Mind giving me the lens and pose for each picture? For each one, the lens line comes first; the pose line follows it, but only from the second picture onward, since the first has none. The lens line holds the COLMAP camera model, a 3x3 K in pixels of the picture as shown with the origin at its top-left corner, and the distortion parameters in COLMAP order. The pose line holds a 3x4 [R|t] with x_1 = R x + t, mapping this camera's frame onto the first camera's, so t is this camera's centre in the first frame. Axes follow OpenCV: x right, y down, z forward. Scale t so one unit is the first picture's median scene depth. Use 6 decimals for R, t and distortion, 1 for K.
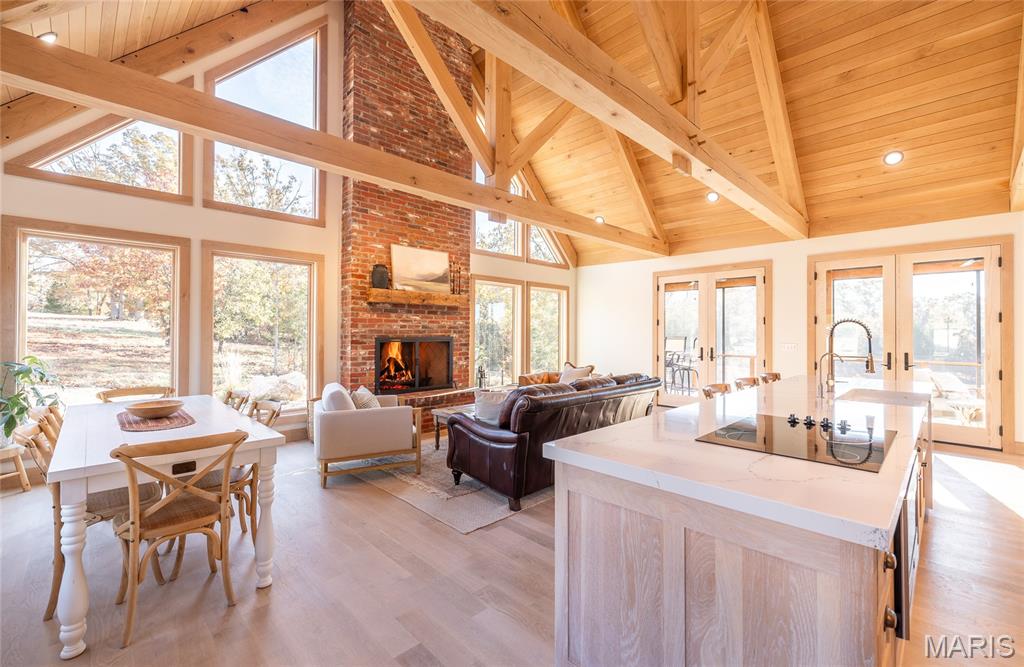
lens RADIAL K [[435.2, 0, 511.5], [0, 435.2, 329.9], [0, 0, 1]] dist [-0.002507, 0.000170]
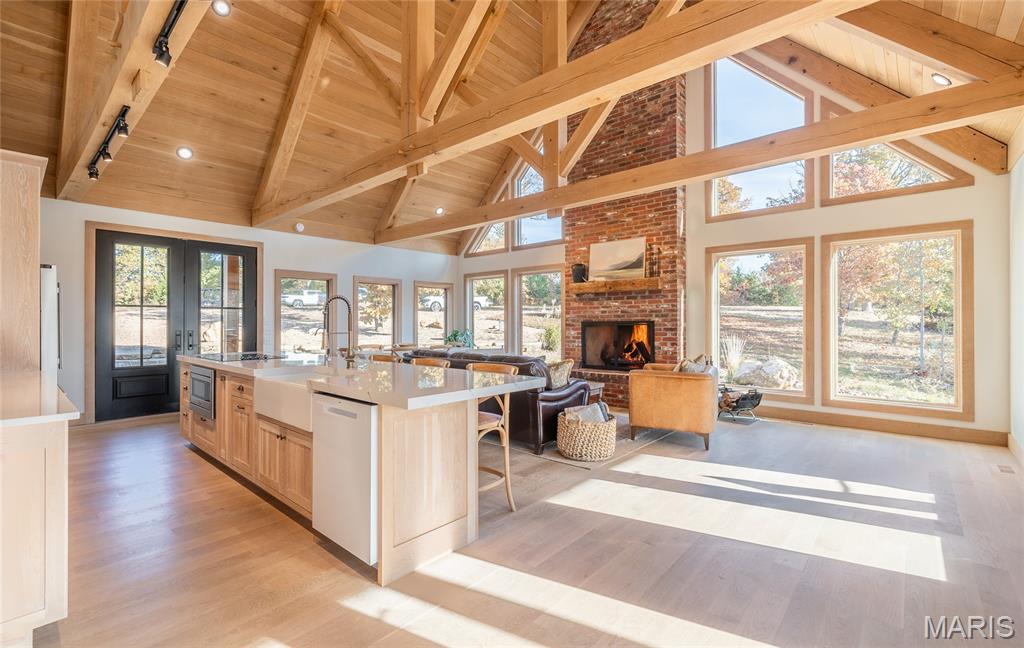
lens RADIAL K [[445.7, 0, 507.7], [0, 445.7, 316.3], [0, 0, 1]] dist [0.003523, 0.000162]
pose [[0.063623, -0.017415, -0.997822, 0.899132], [0.008650, 0.999820, -0.016899, 0.021164], [0.997937, -0.007556, 0.063762, 0.654113]]
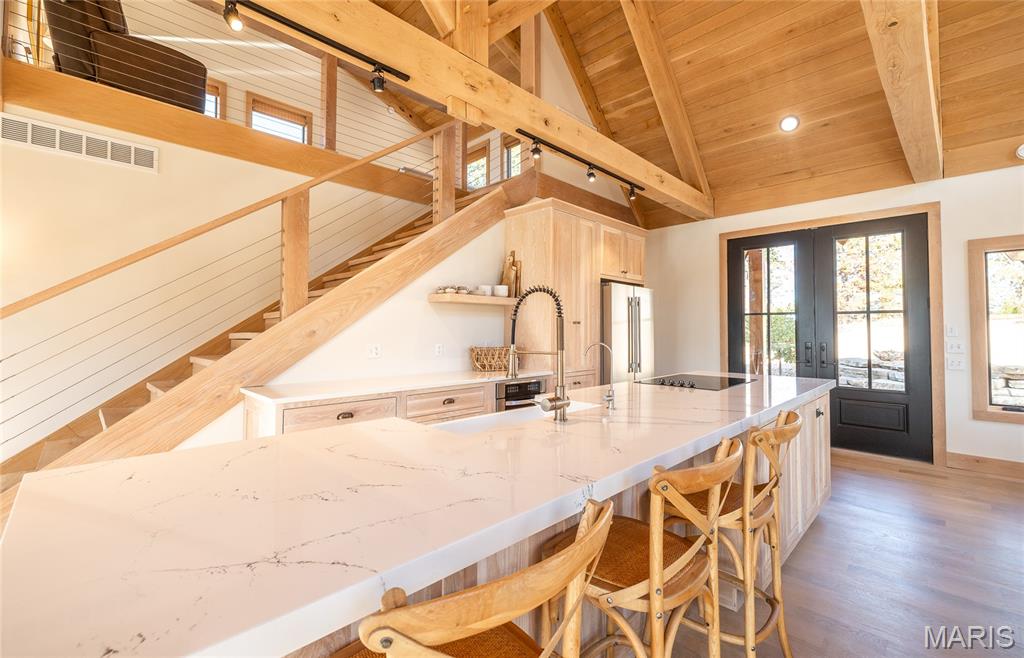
lens RADIAL K [[435.2, 0, 512.2], [0, 435.2, 321.6], [0, 0, 1]] dist [-0.002507, 0.000170]
pose [[-0.999942, -0.005727, -0.009149, 0.402390], [-0.005475, 0.999611, -0.027359, 0.017917], [0.009302, -0.027307, -0.999584, 0.771026]]
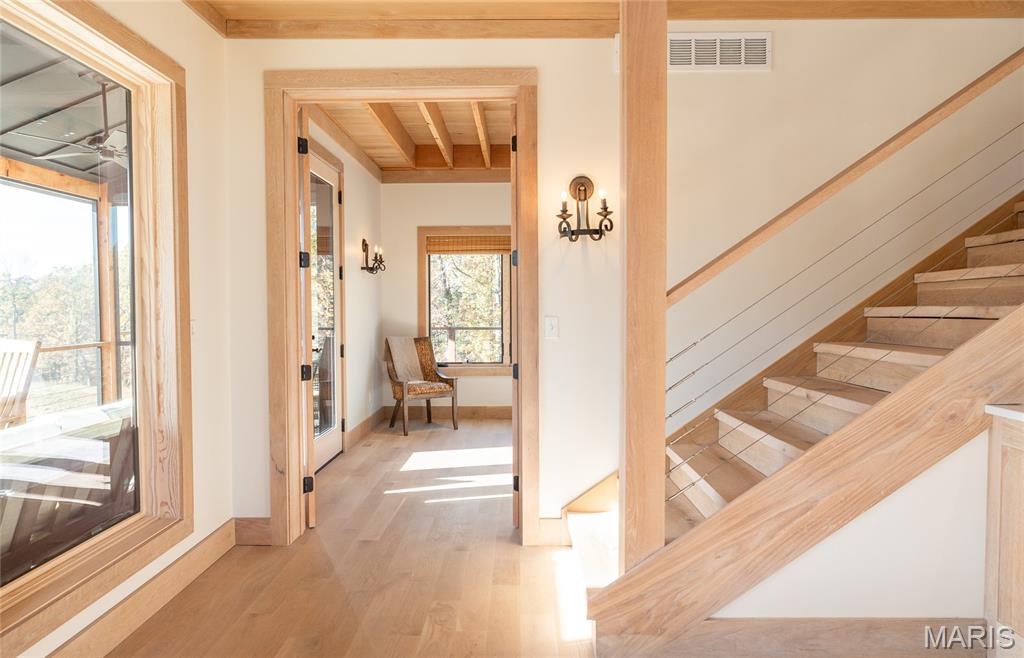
lens RADIAL K [[646.4, 0, 511.7], [0, 646.4, 323.6], [0, 0, 1]] dist [-0.003157, -0.000594]
pose [[-0.709067, -0.021757, 0.704806, 0.605149], [-0.004271, 0.999638, 0.026562, 0.019994], [-0.705129, 0.015824, -0.708903, 0.772710]]
